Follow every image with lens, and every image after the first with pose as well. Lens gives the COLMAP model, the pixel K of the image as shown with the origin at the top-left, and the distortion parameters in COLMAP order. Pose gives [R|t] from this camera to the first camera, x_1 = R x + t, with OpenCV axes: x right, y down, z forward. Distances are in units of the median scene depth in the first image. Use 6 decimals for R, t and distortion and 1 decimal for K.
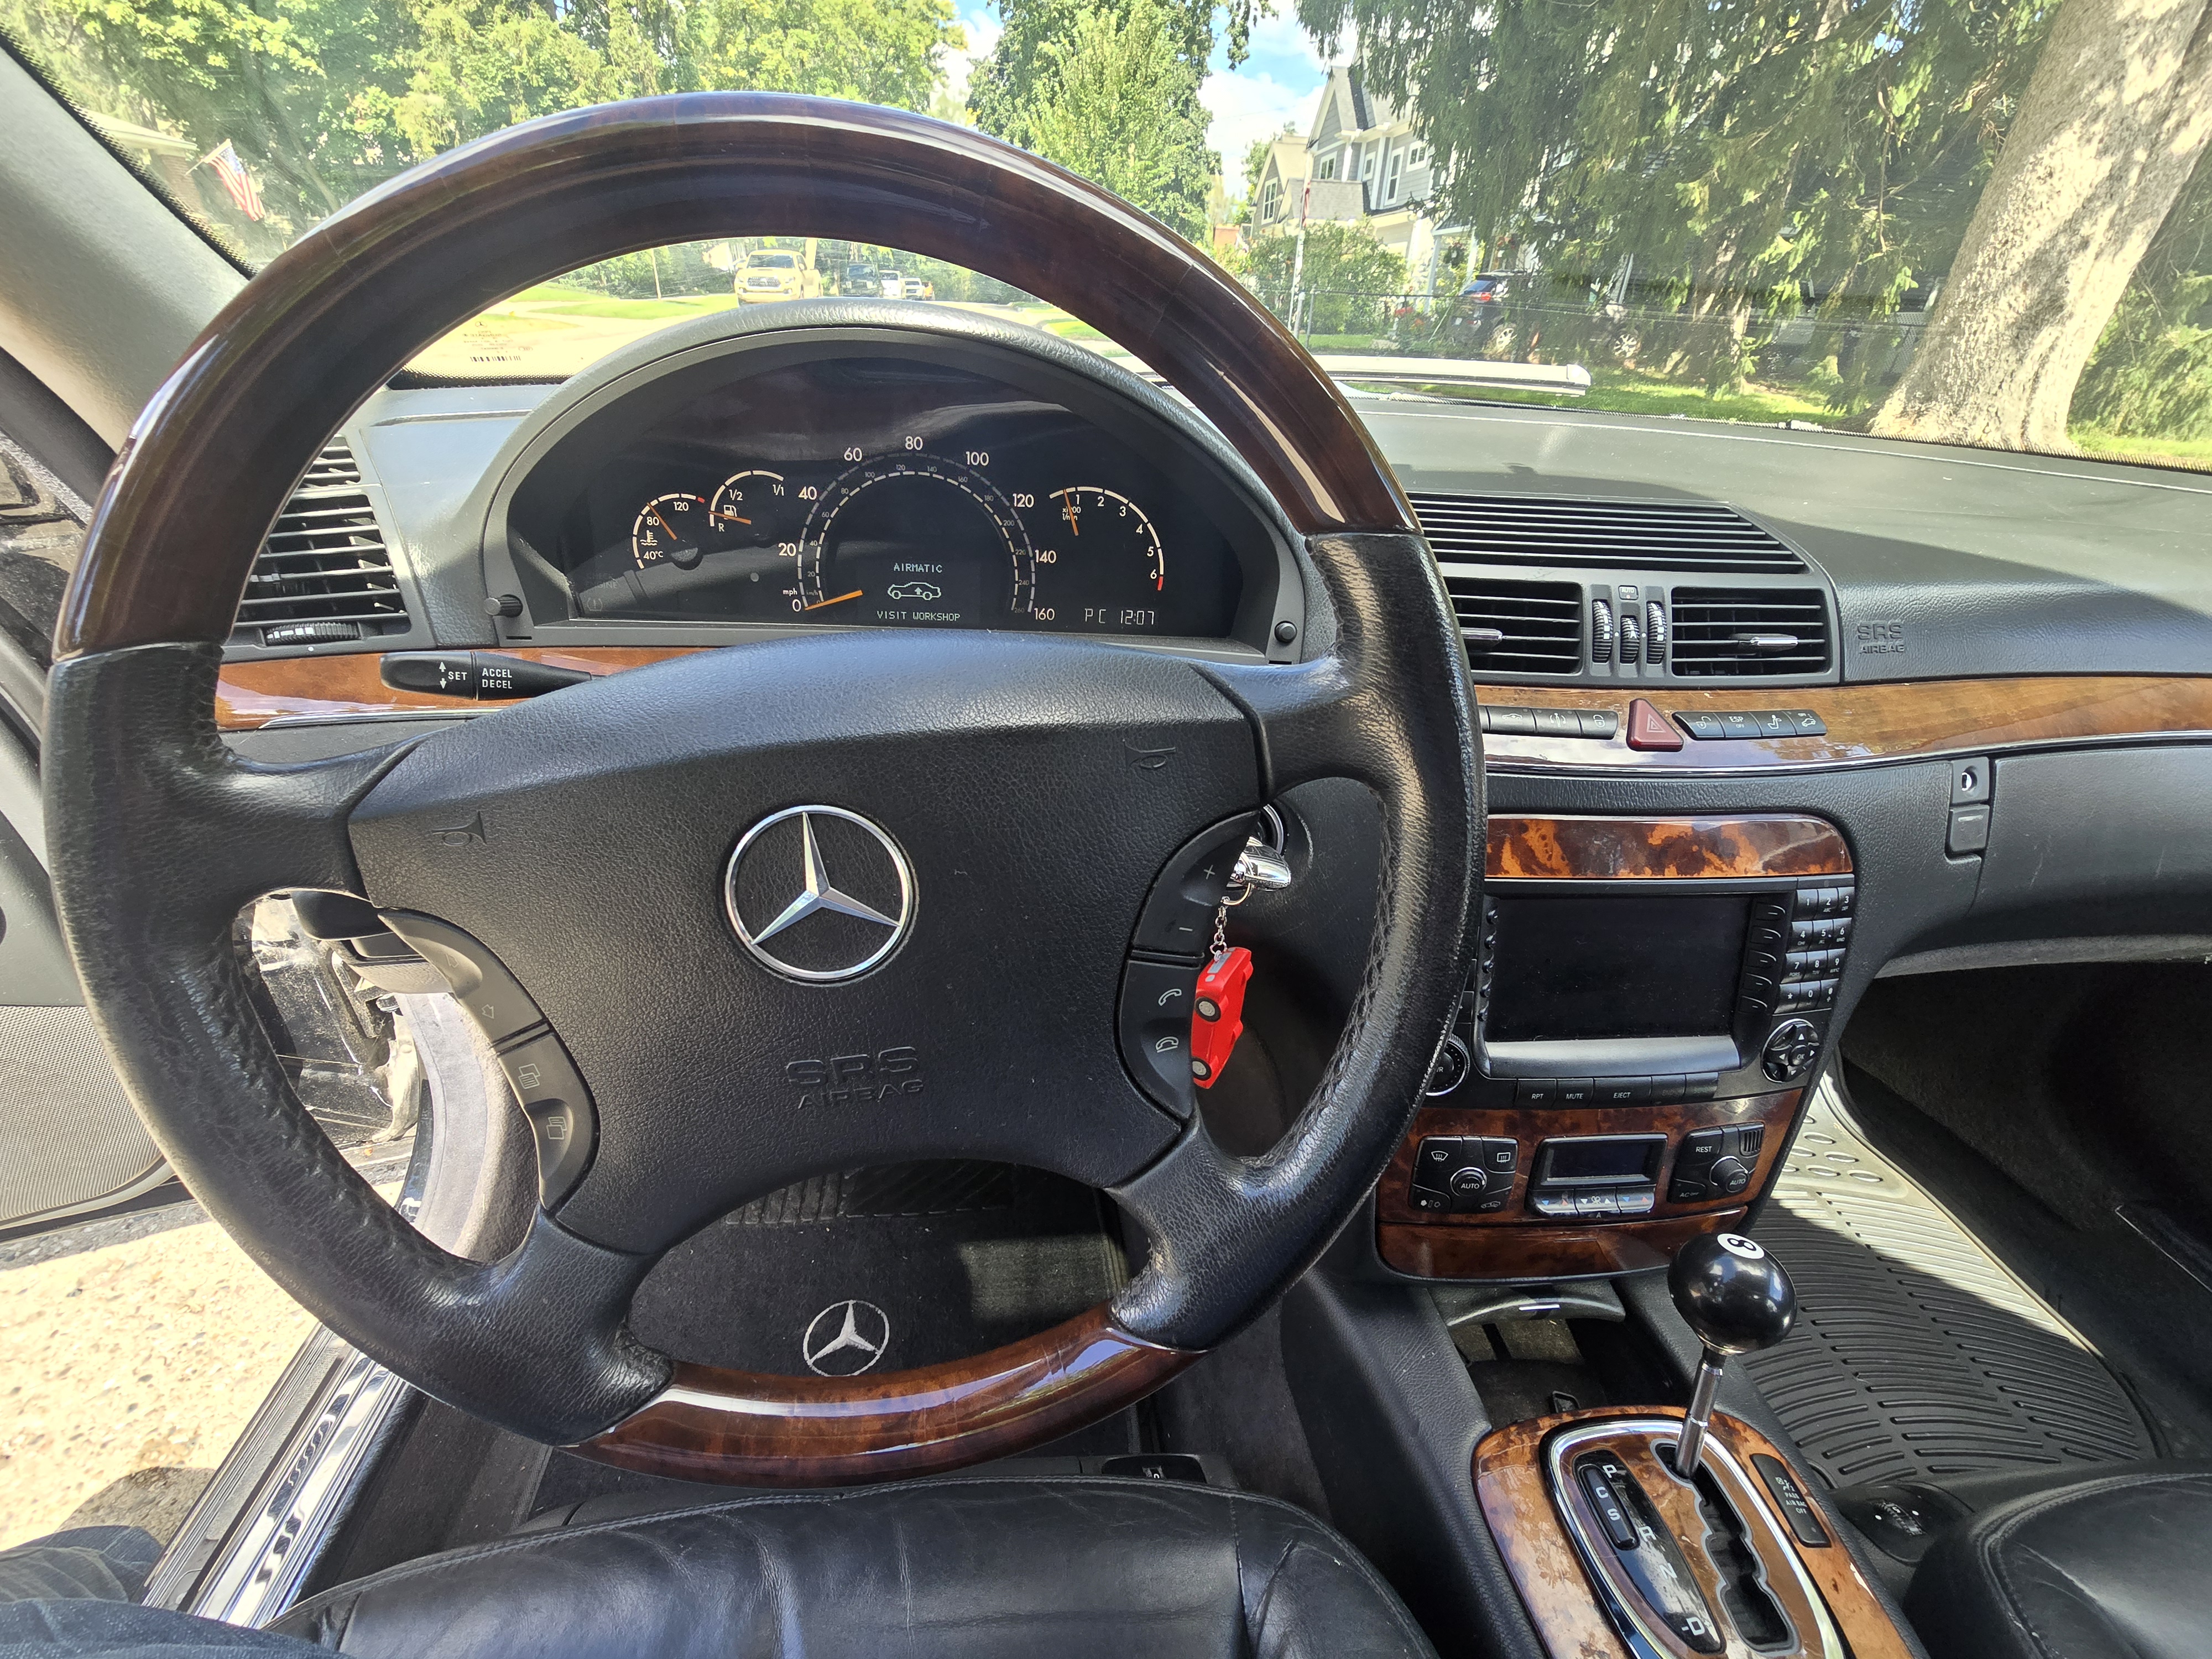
lens RADIAL K [[926.0, 0, 1099.2], [0, 926.0, 834.4], [0, 0, 1]] dist [-0.004306, 0.000543]
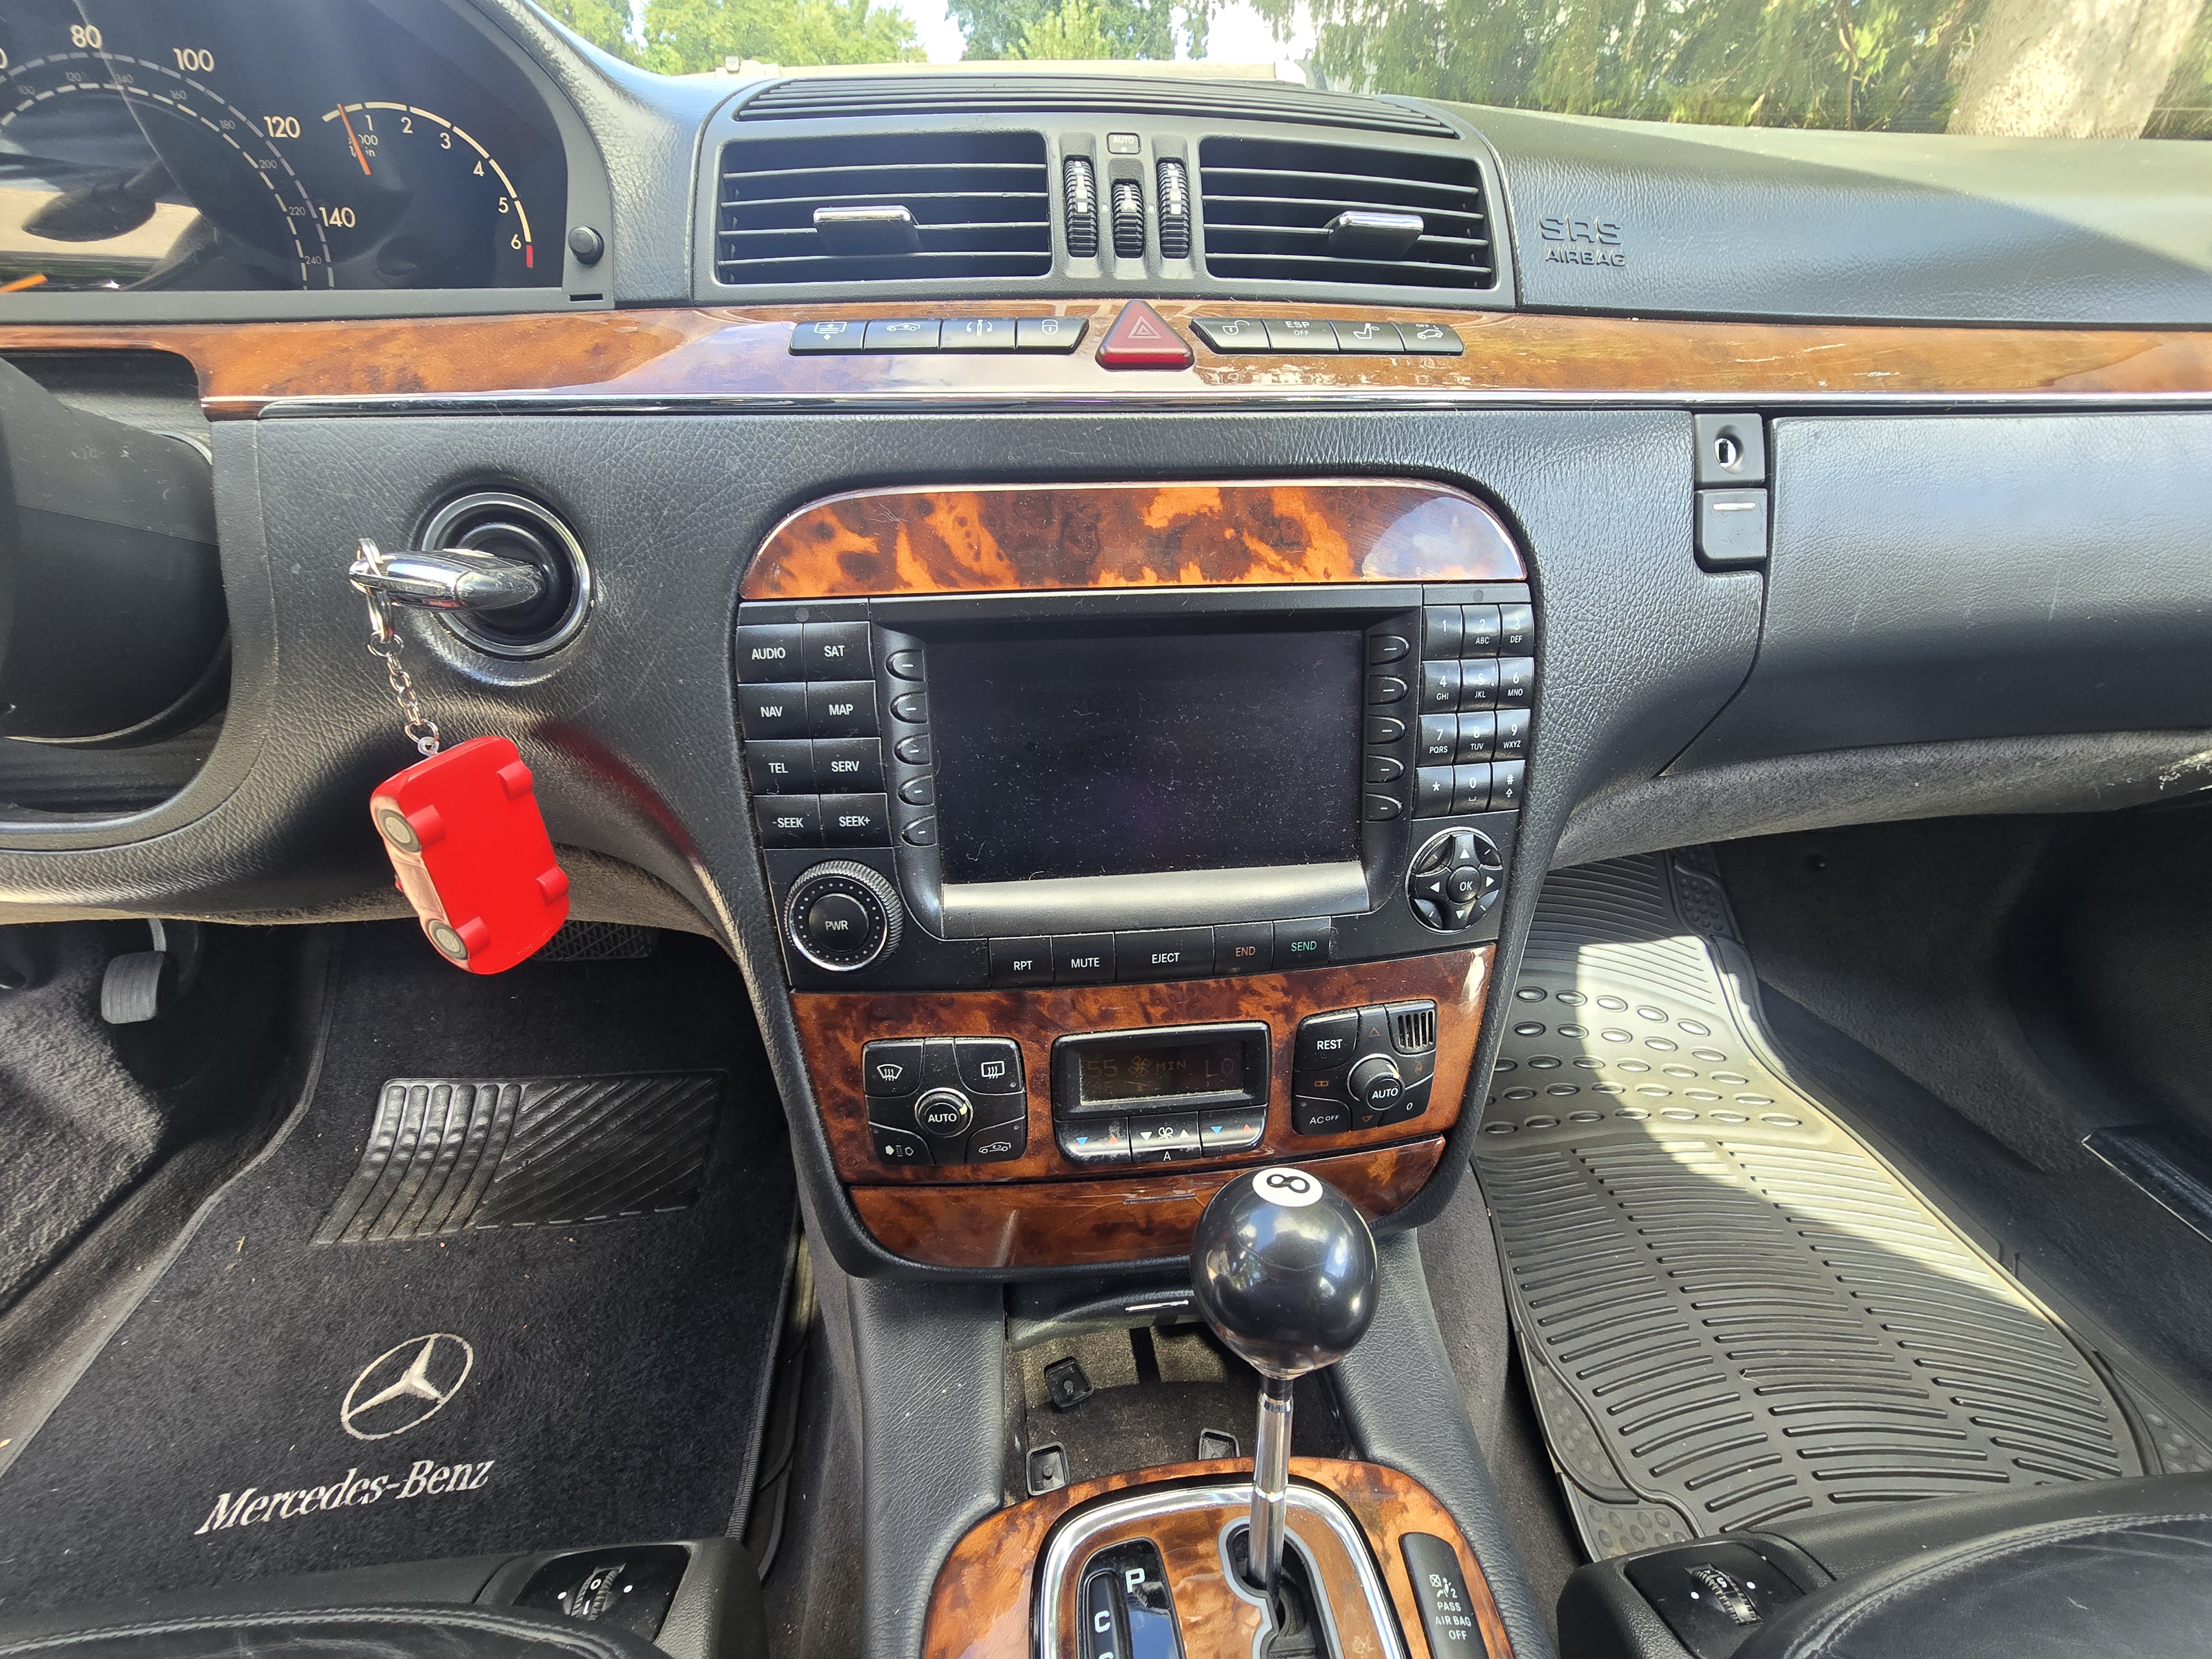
lens RADIAL K [[924.3, 0, 1105.7], [0, 924.3, 840.0], [0, 0, 1]] dist [-0.005407, 0.000021]
pose [[0.998546, -0.052691, -0.011394, 0.317451], [0.052619, 0.998593, -0.006509, 0.121352], [0.011721, 0.005900, 0.999914, 0.225918]]
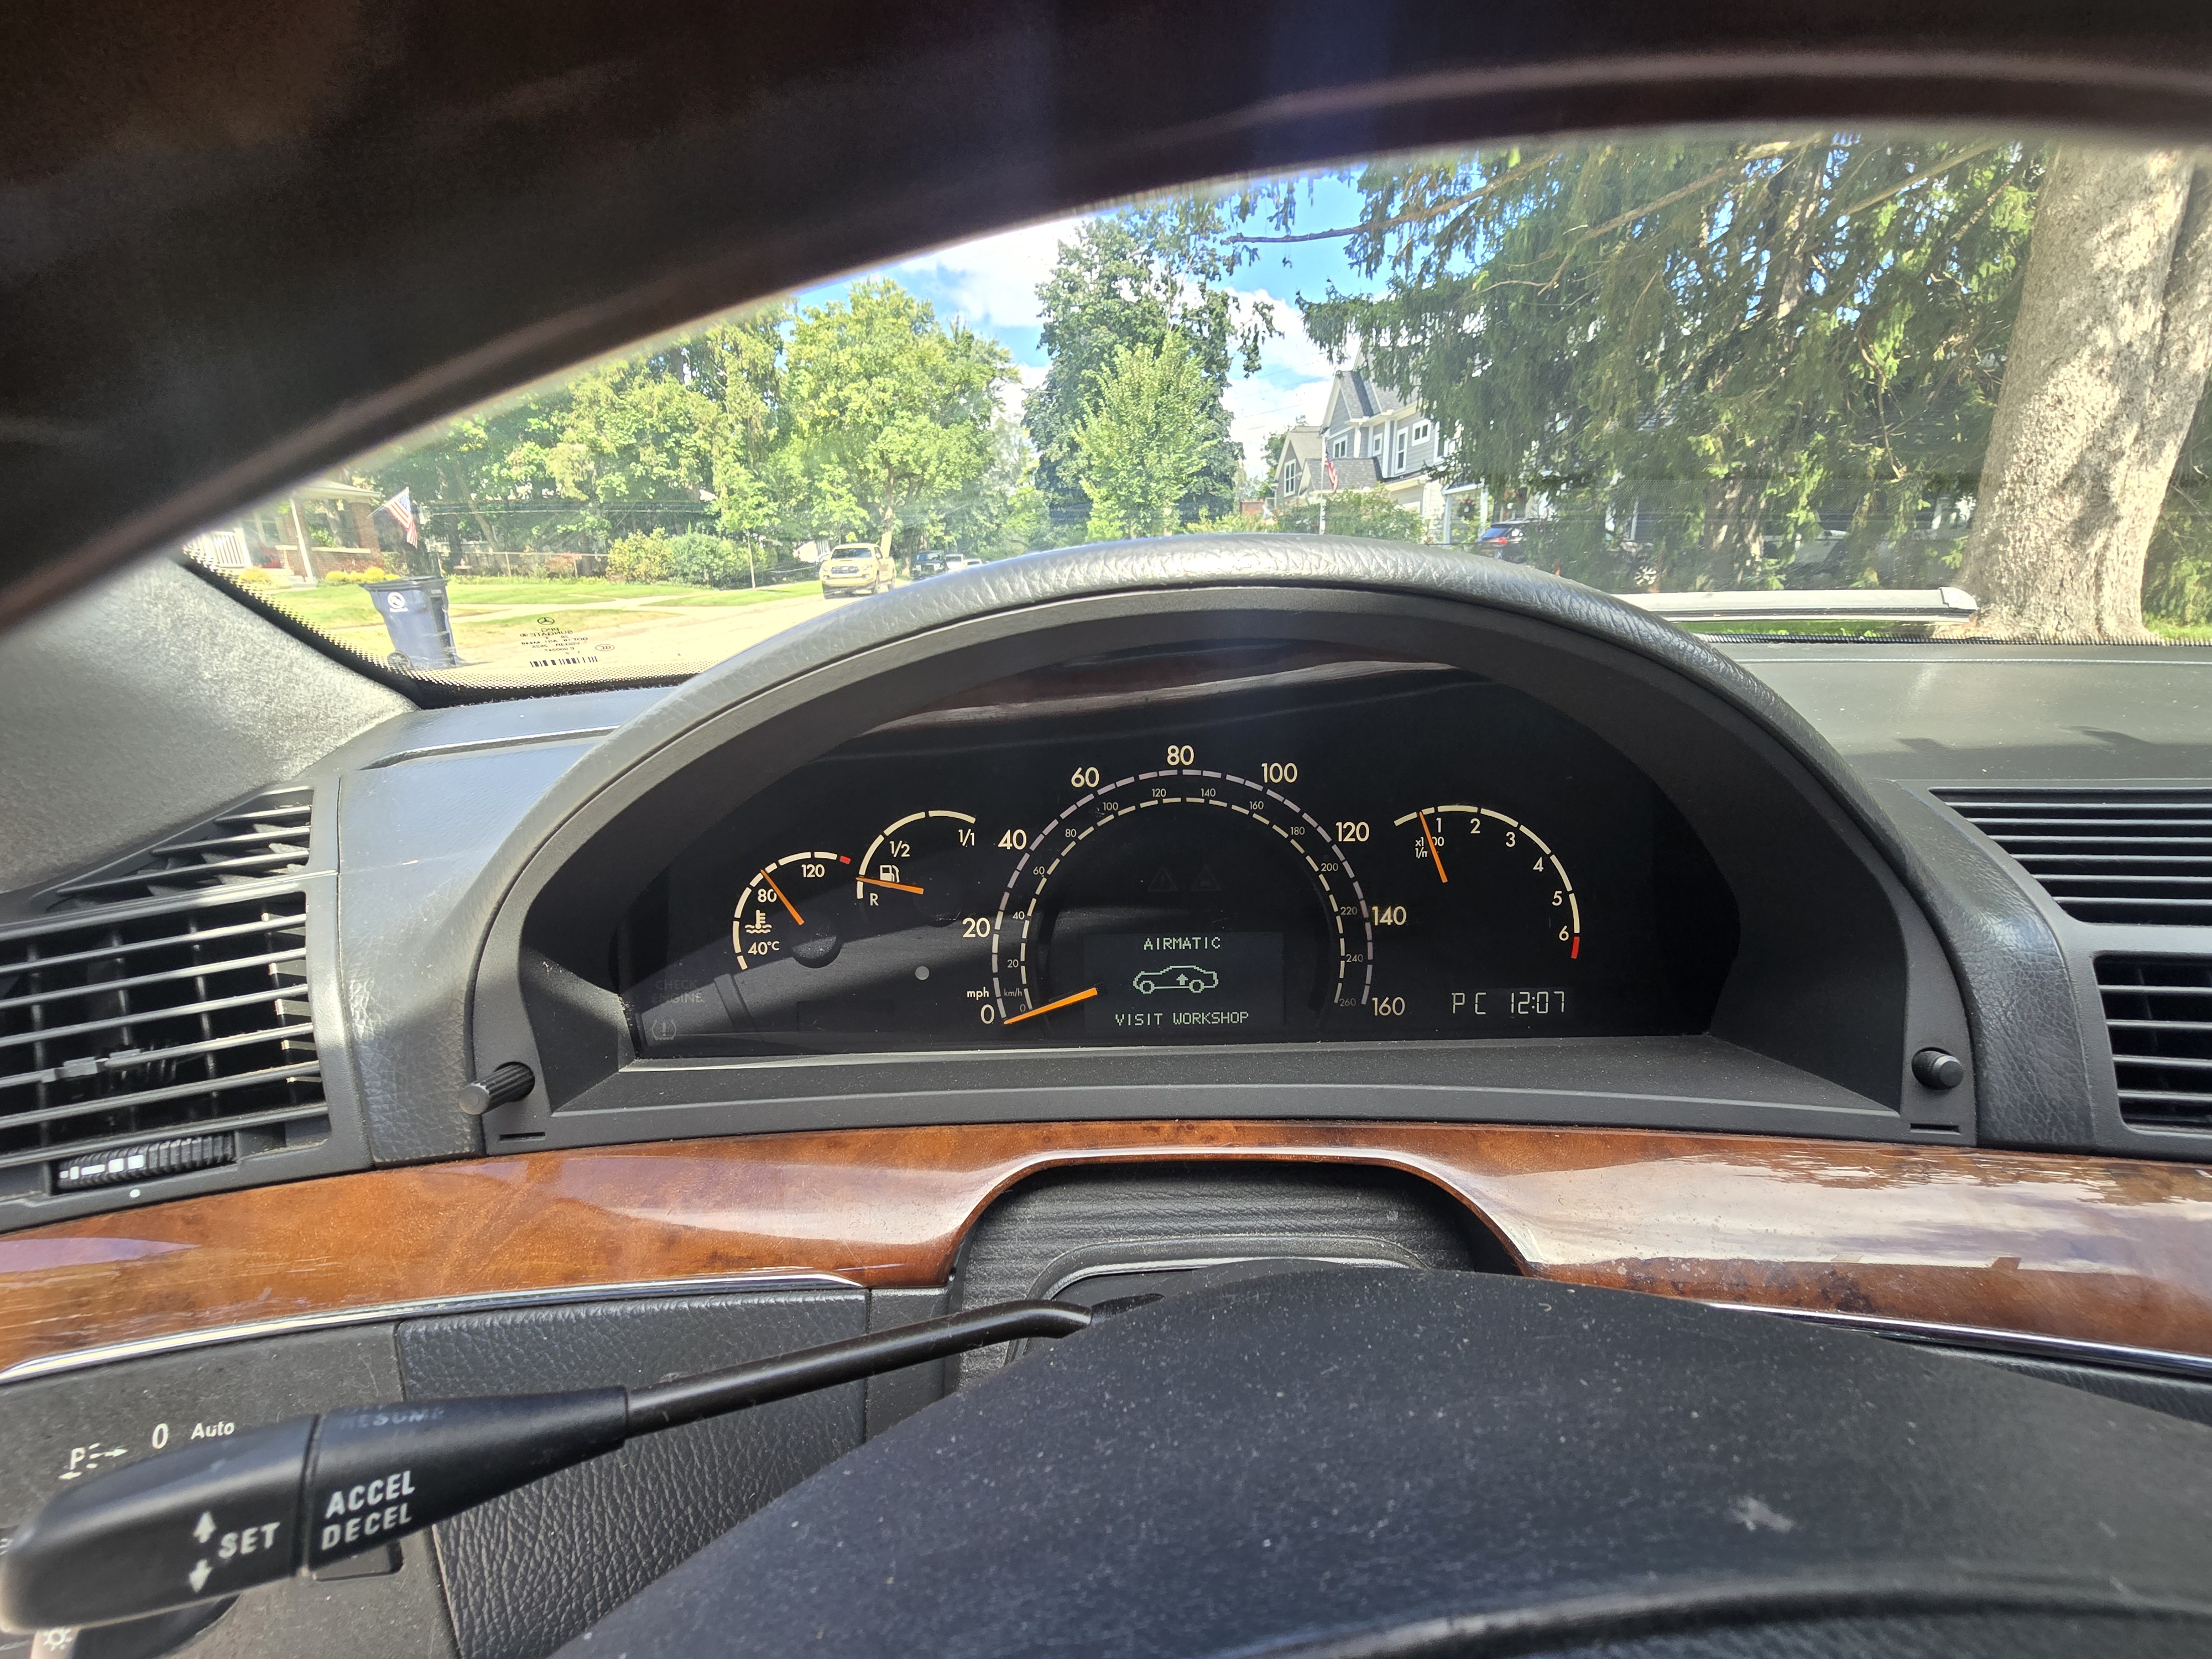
lens RADIAL K [[916.2, 0, 1106.0], [0, 916.2, 829.5], [0, 0, 1]] dist [0.002286, -0.001083]
pose [[0.997756, -0.046288, -0.048383, -0.140303], [0.033127, 0.969186, -0.244093, -0.140771], [0.058190, 0.241942, 0.968544, 0.254984]]
